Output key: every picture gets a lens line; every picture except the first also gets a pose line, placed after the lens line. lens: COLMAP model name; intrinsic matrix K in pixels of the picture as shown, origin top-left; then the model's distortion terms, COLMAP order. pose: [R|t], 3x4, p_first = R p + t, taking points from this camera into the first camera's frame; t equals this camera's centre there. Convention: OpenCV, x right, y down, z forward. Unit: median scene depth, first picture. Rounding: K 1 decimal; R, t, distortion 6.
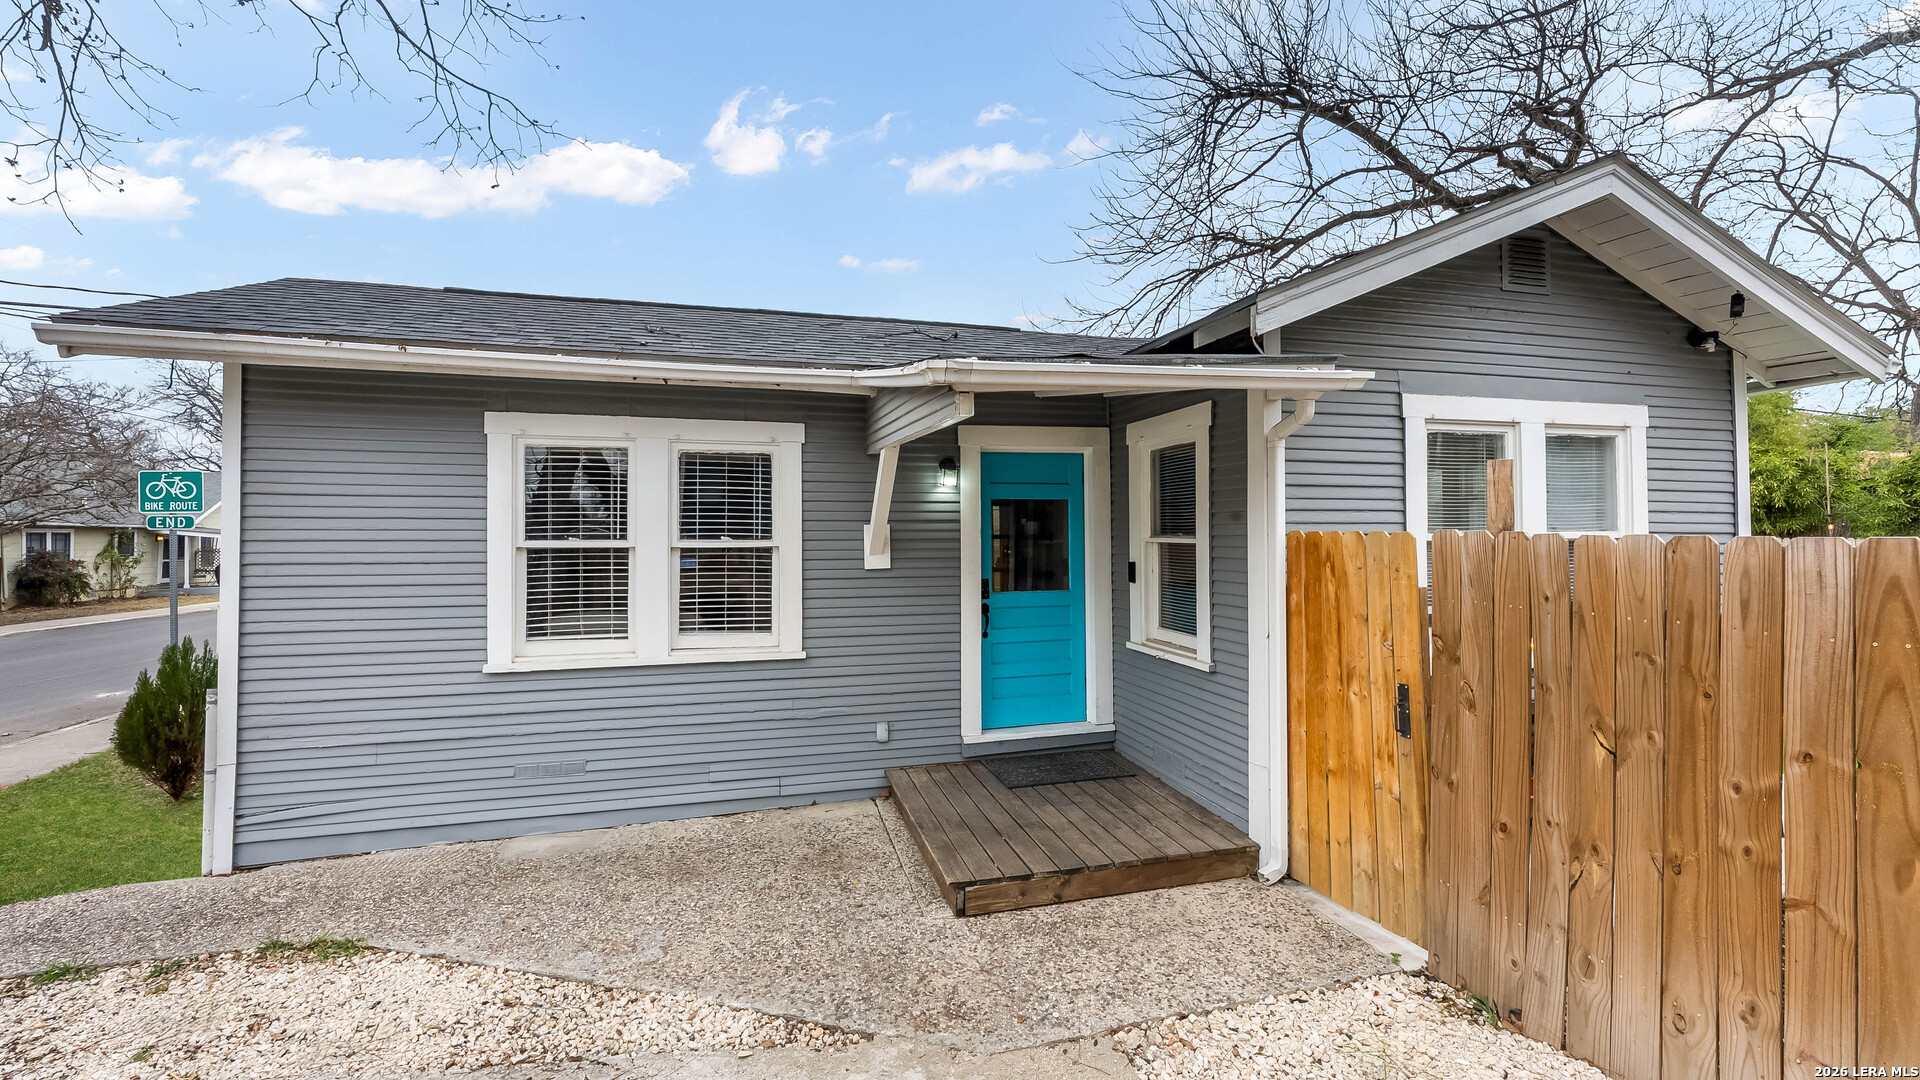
lens RADIAL K [[785.2, 0, 964.3], [0, 785.2, 530.1], [0, 0, 1]] dist [-0.001102, -0.000847]
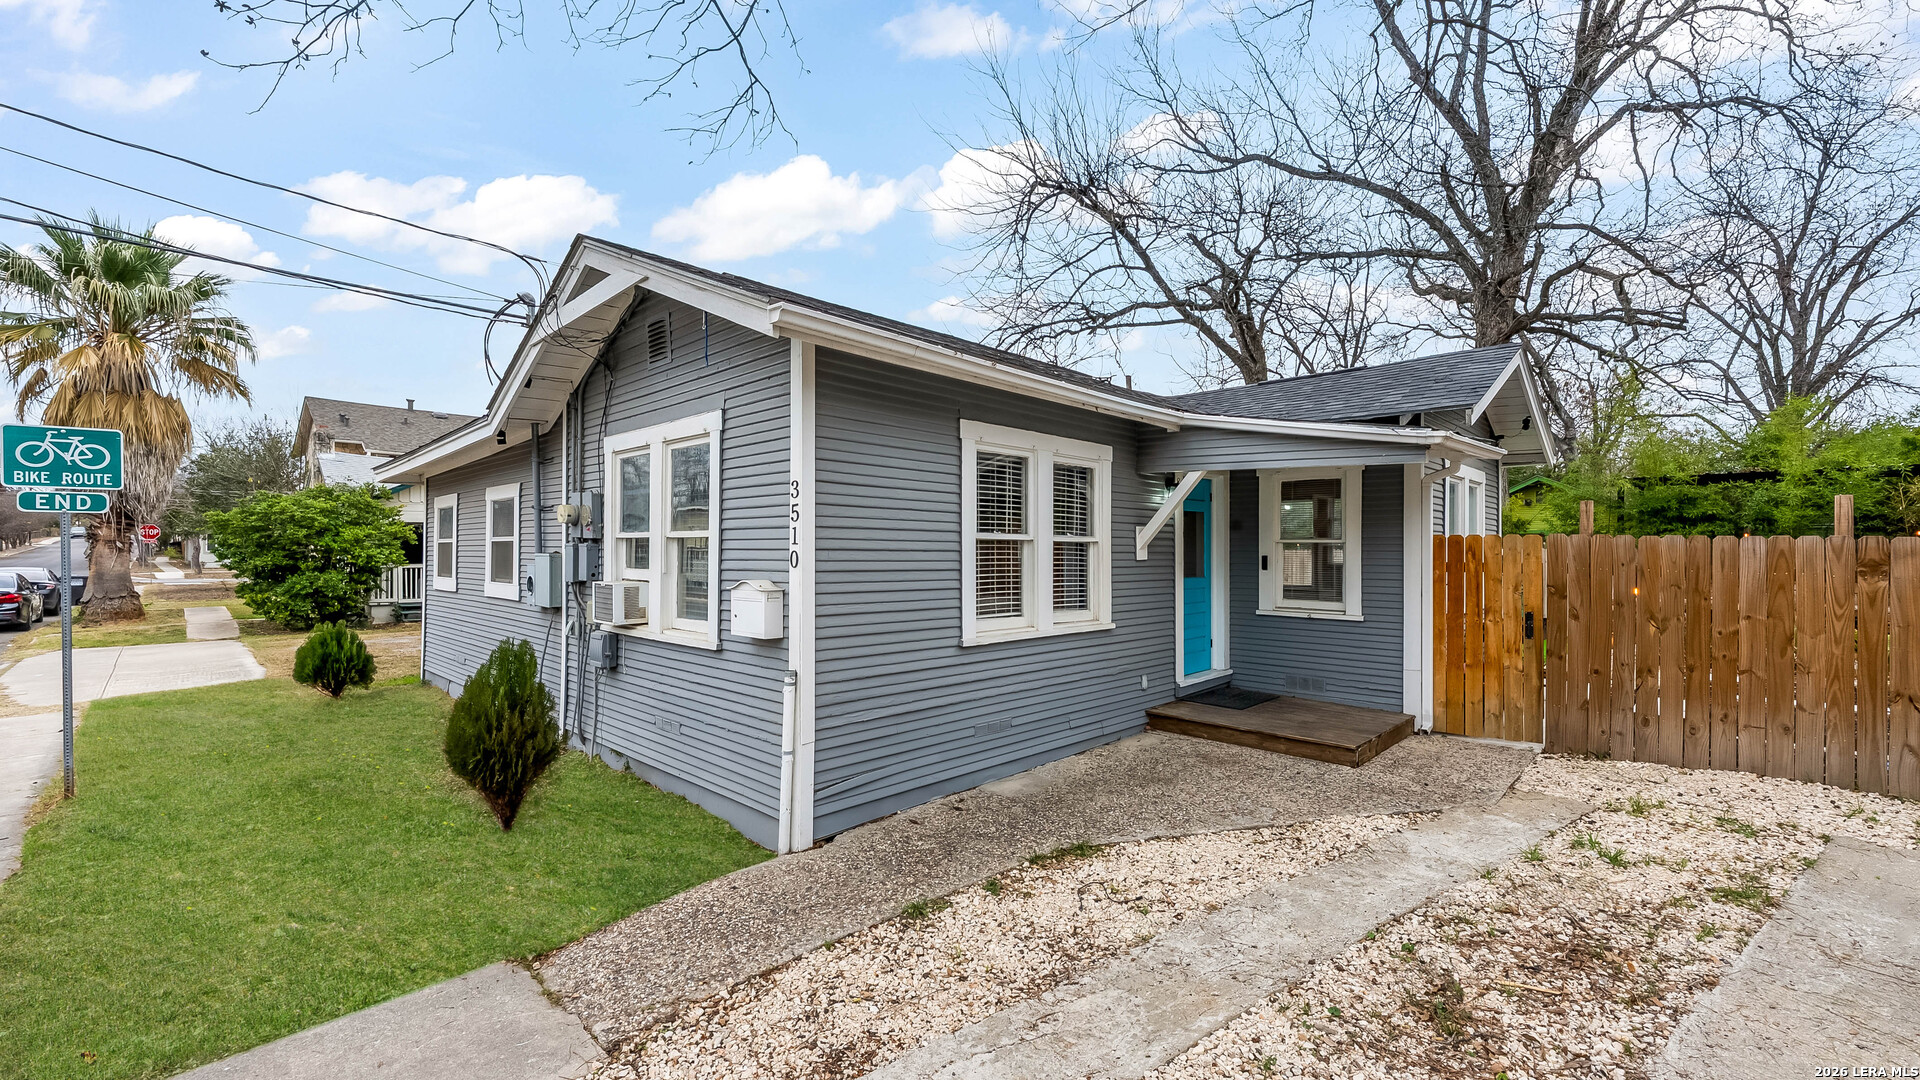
lens RADIAL K [[785.2, 0, 956.3], [0, 785.2, 552.1], [0, 0, 1]] dist [-0.001102, -0.000847]
pose [[0.865565, 0.007487, 0.500741, -1.345464], [-0.012287, 0.999905, 0.006289, 0.040891], [-0.500646, -0.011596, 0.865574, 0.010889]]
